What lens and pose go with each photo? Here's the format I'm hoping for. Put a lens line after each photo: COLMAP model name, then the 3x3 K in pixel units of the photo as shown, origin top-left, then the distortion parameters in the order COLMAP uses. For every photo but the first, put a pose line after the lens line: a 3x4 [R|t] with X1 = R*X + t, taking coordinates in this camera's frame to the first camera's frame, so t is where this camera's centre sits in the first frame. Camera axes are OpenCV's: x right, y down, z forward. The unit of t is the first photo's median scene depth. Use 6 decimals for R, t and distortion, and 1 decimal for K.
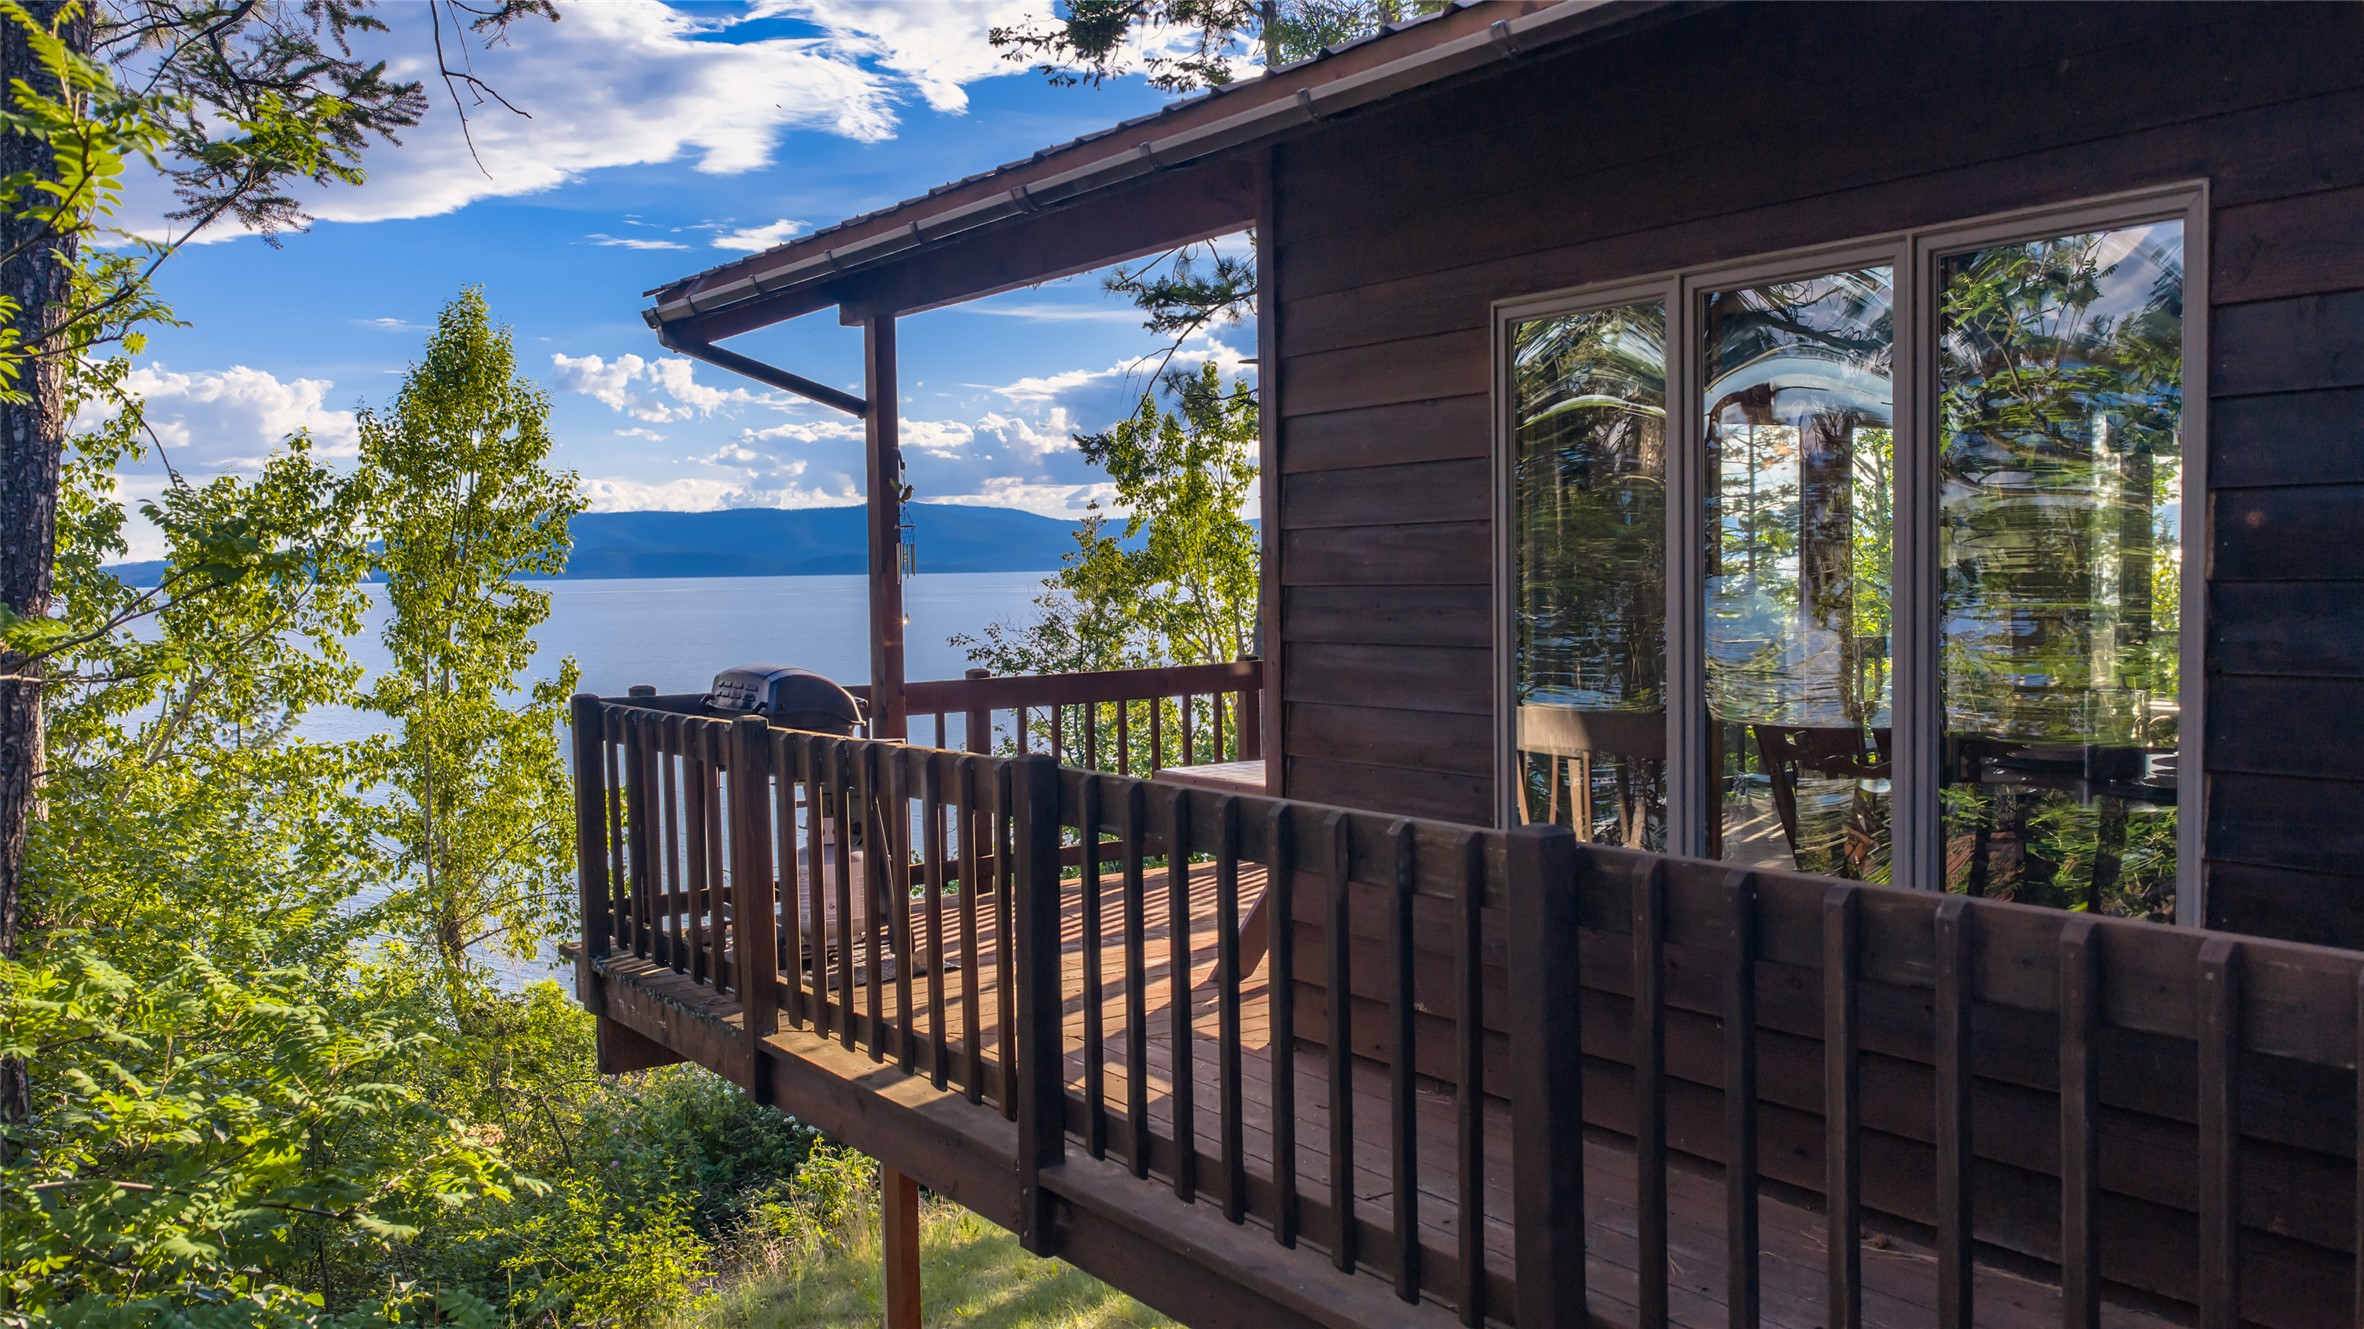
lens RADIAL K [[1989.5, 0, 1202.0], [0, 1989.5, 676.2], [0, 0, 1]] dist [0.007728, -0.013189]
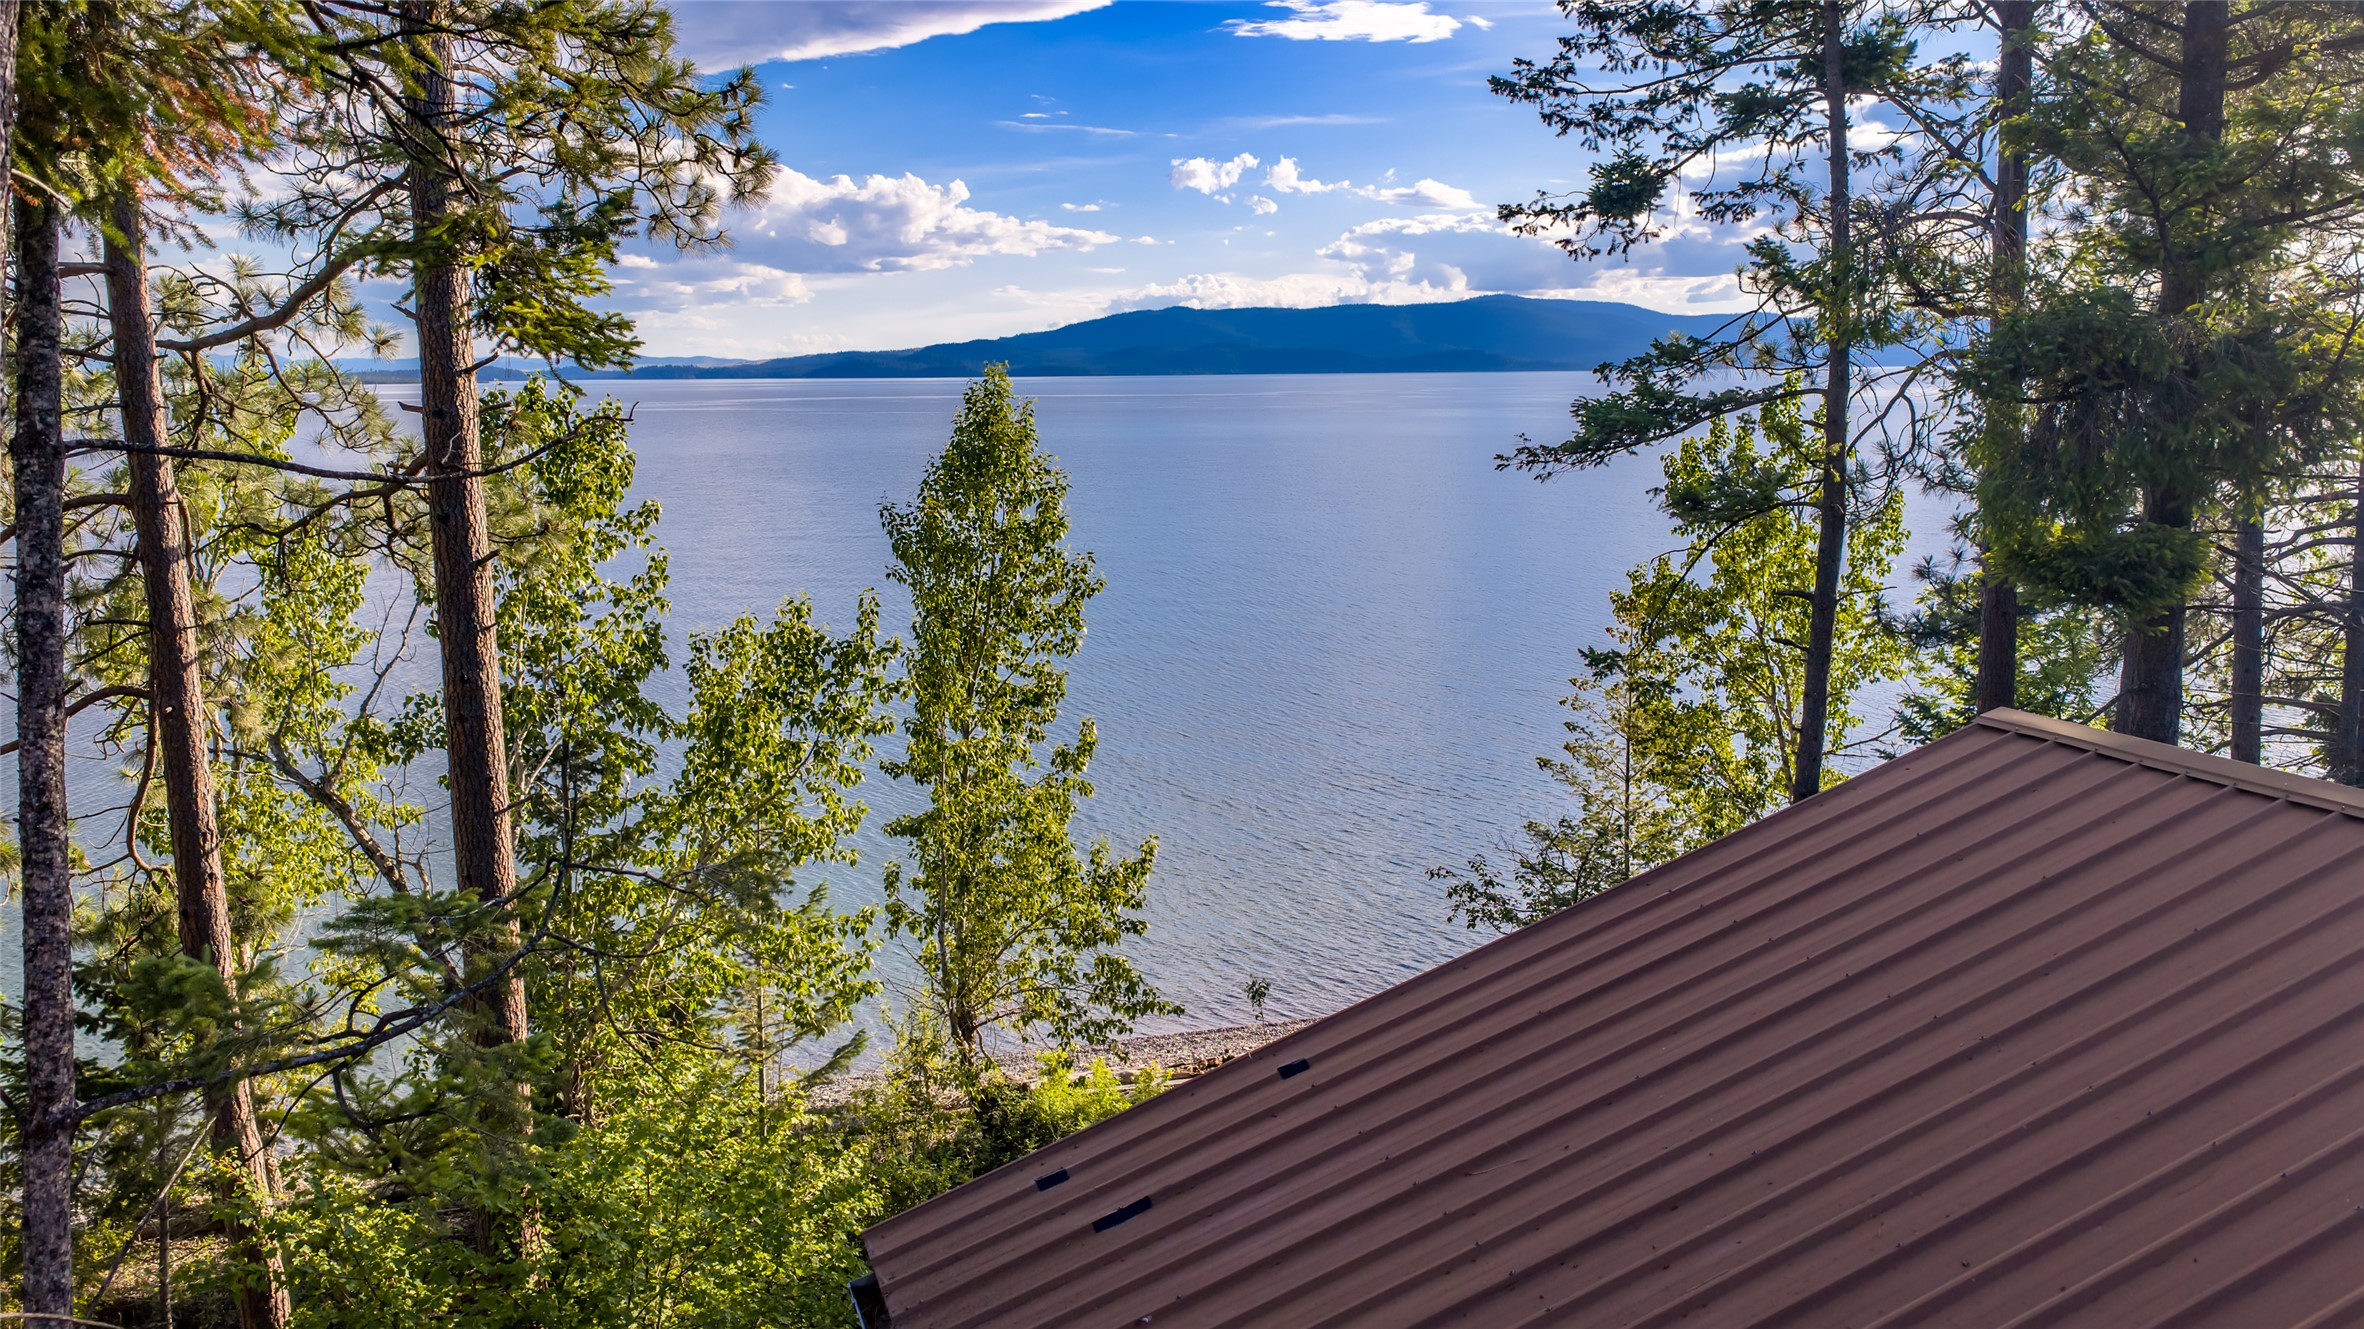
lens RADIAL K [[1988.9, 0, 1188.6], [0, 1988.9, 672.7], [0, 0, 1]] dist [0.016806, -0.039231]
pose [[0.952198, 0.058871, -0.299754, 0.028151], [-0.023876, 0.992595, 0.119100, -0.166284], [0.304546, -0.106250, 0.946553, 0.084654]]
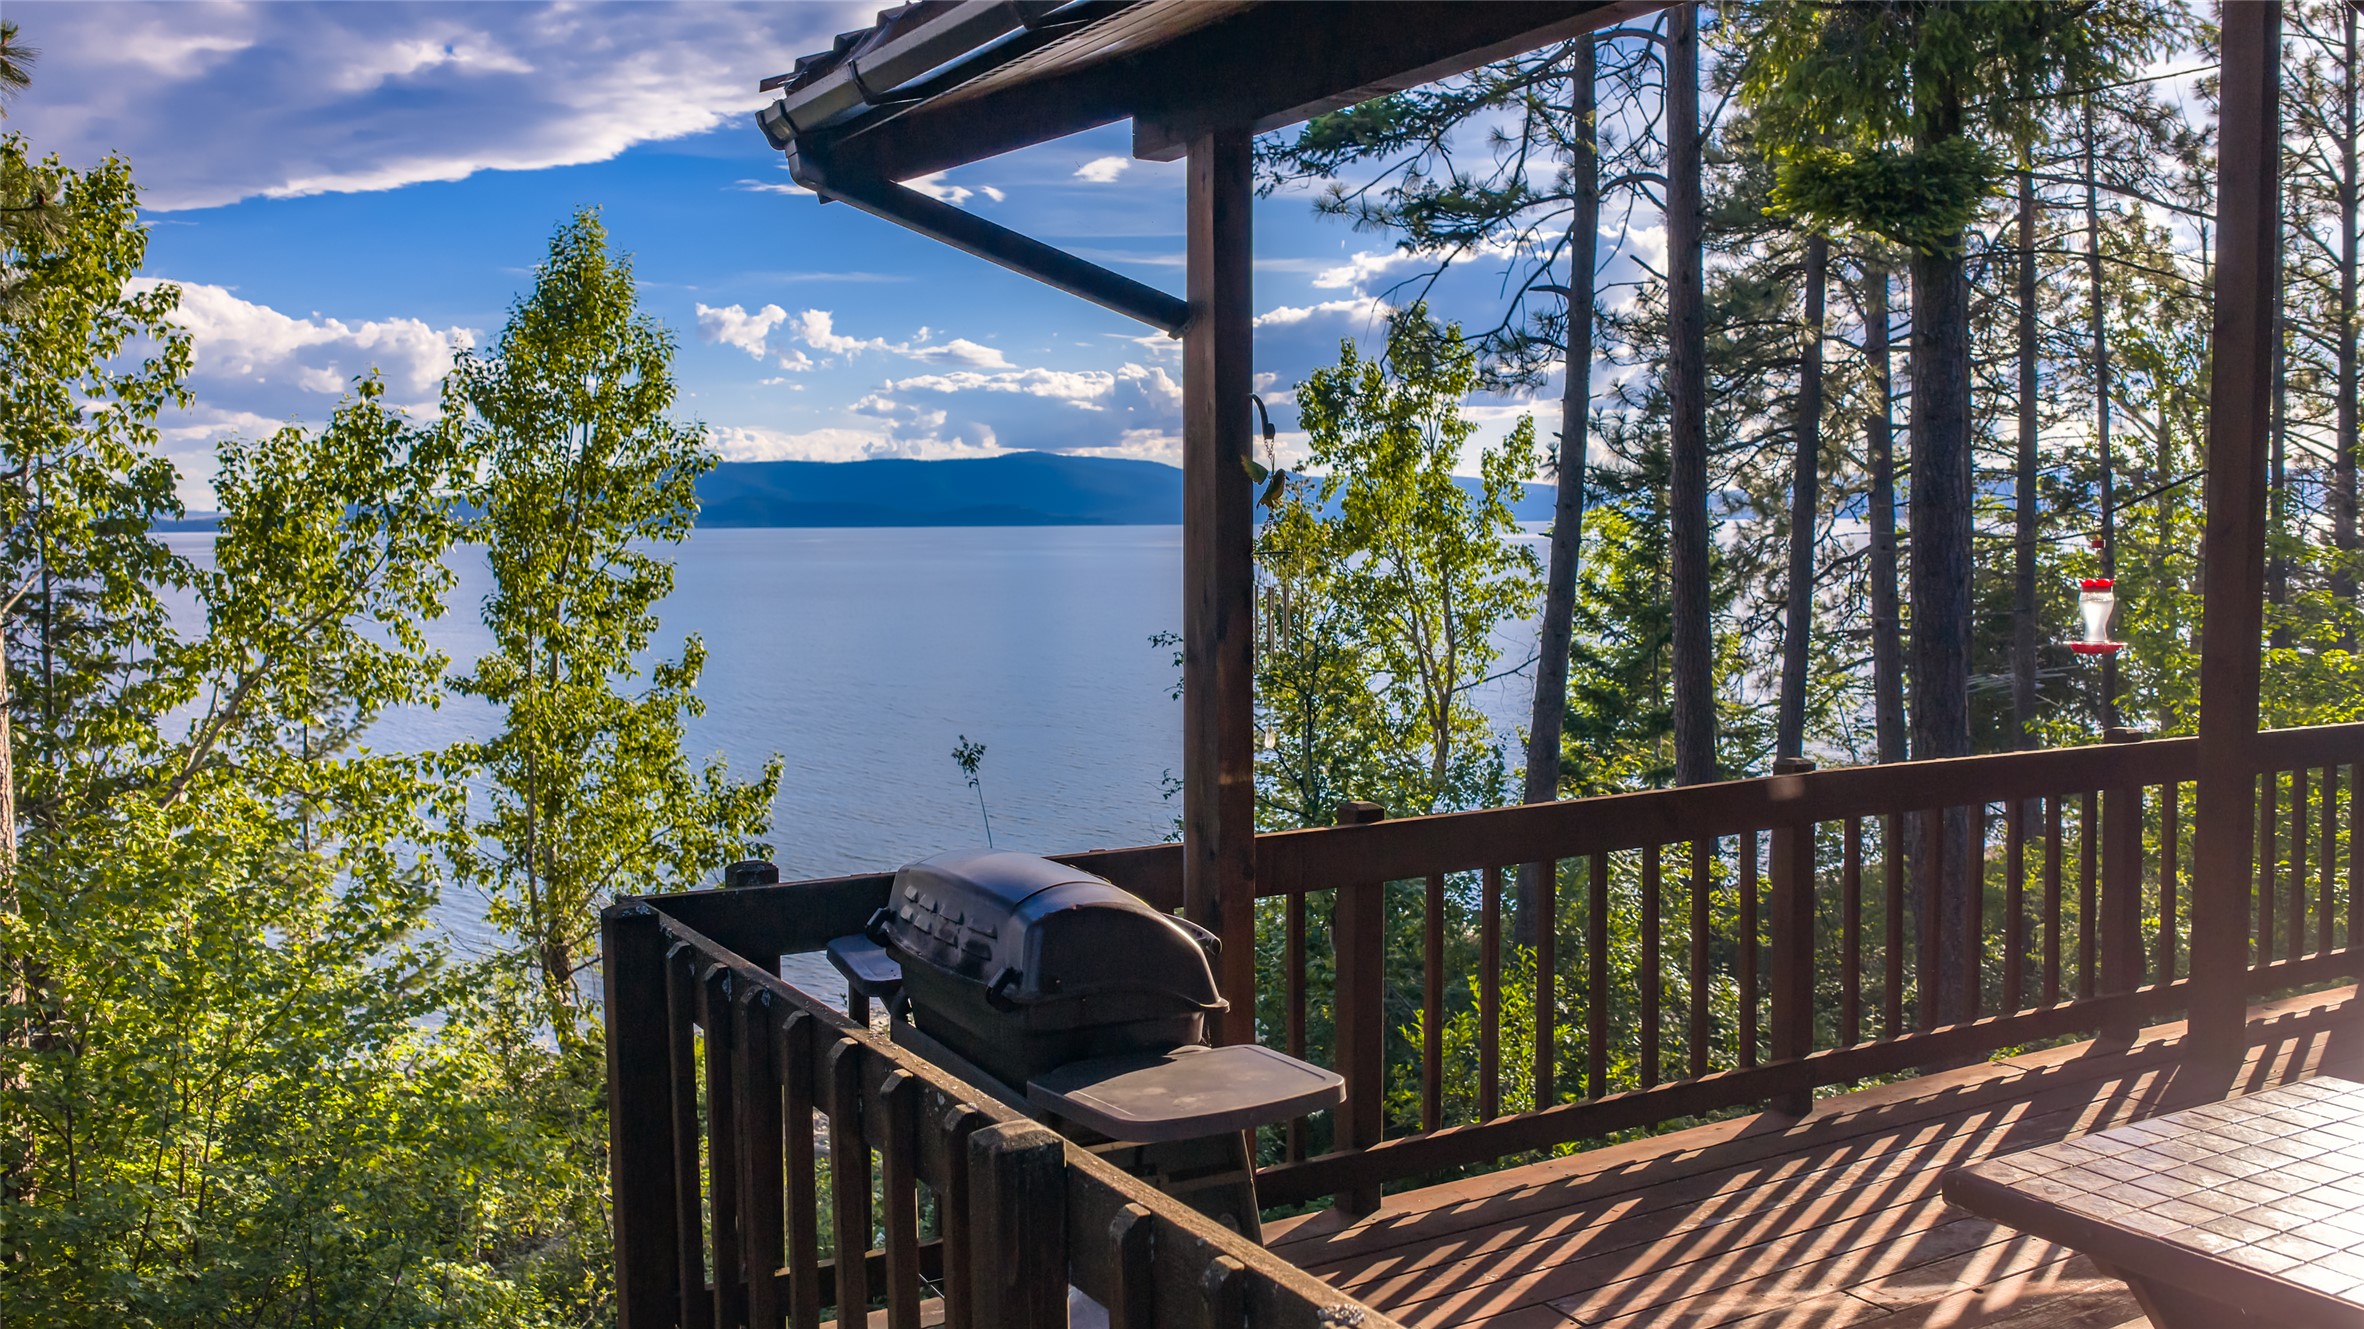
lens RADIAL K [[1988.9, 0, 1188.6], [0, 1988.9, 672.7], [0, 0, 1]] dist [0.016806, -0.039231]
pose [[0.997252, 0.015498, -0.072438, -0.041912], [-0.013900, 0.999650, 0.022510, -0.017646], [0.072762, -0.021442, 0.997119, 0.157231]]
